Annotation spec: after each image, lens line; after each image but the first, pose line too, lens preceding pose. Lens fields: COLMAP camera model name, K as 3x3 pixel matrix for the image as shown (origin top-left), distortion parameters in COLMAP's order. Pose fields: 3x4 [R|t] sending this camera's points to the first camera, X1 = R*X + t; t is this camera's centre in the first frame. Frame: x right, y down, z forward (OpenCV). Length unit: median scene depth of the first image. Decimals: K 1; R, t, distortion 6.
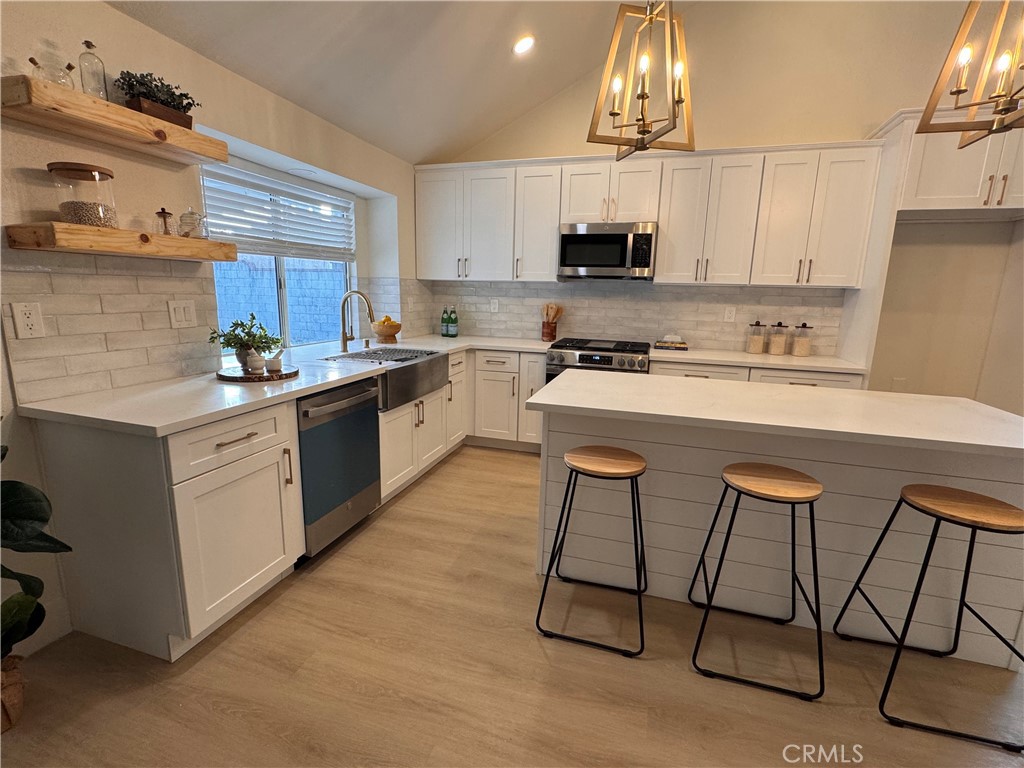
lens RADIAL K [[471.8, 0, 512.0], [0, 471.8, 384.0], [0, 0, 1]] dist [-0.002618, -0.000049]
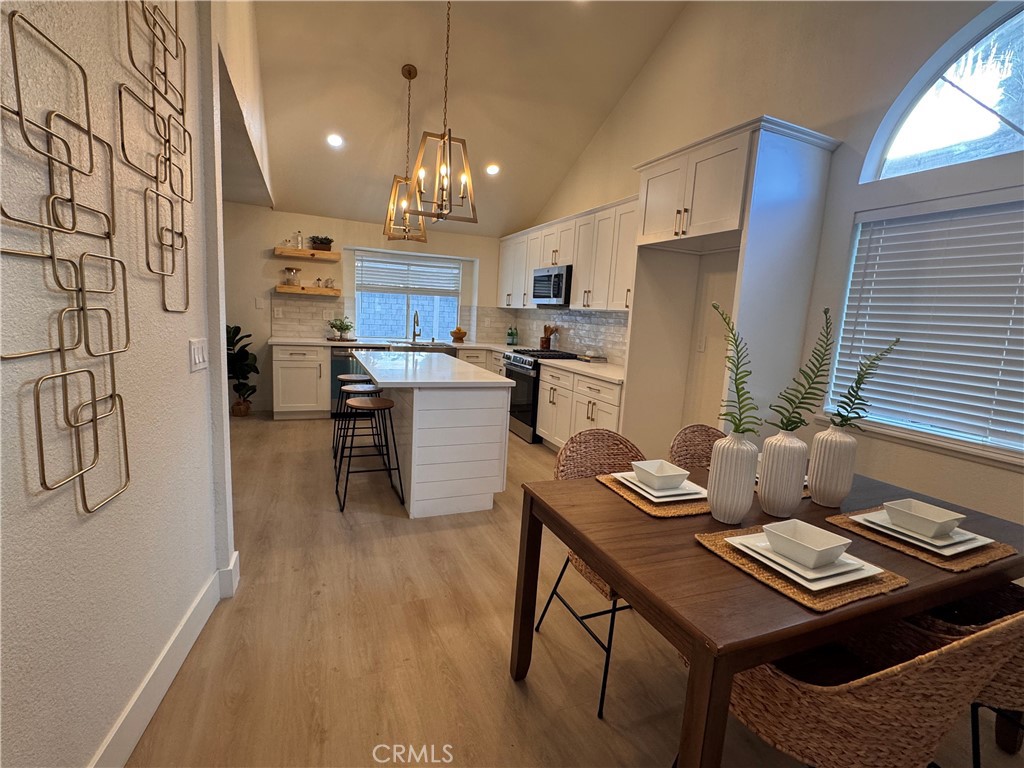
lens RADIAL K [[471.8, 0, 512.0], [0, 471.8, 384.0], [0, 0, 1]] dist [-0.002618, -0.000049]
pose [[0.647581, 0.125563, -0.751580, 1.291344], [-0.187282, 0.982302, 0.002742, 0.022413], [0.738623, 0.138982, 0.659636, 0.026528]]
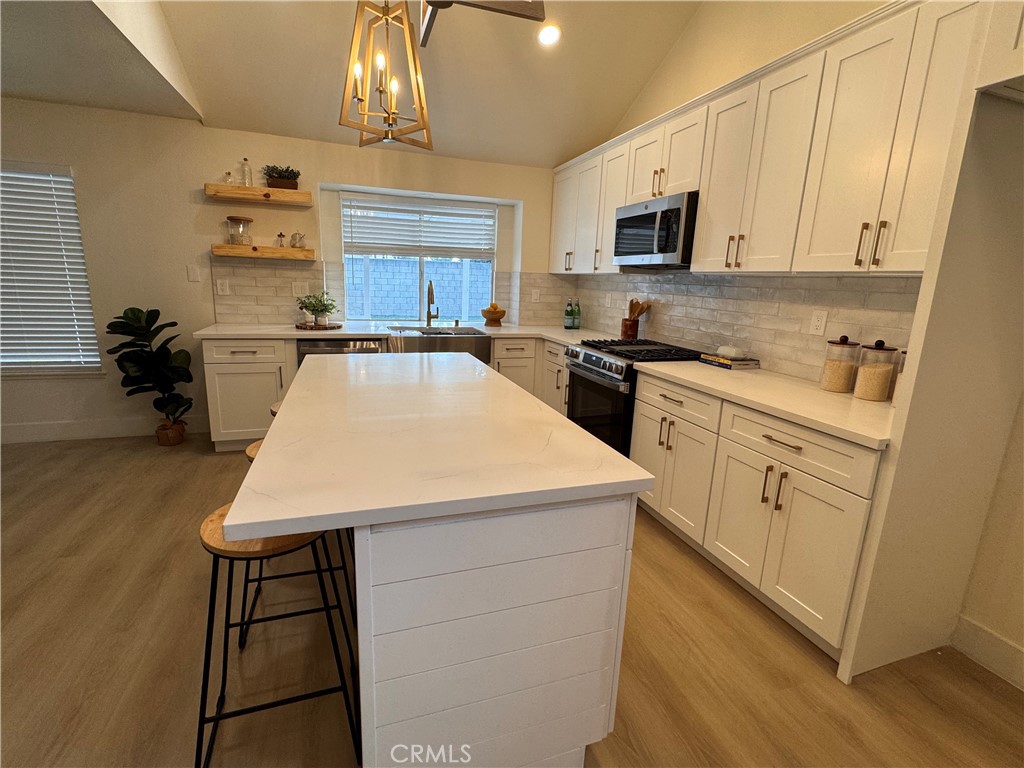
lens RADIAL K [[471.8, 0, 512.0], [0, 471.8, 384.0], [0, 0, 1]] dist [-0.002618, -0.000049]
pose [[0.589942, 0.172378, -0.788831, 0.797011], [-0.179893, 0.980451, 0.079715, -0.051174], [0.787151, 0.094878, 0.609418, 0.351942]]
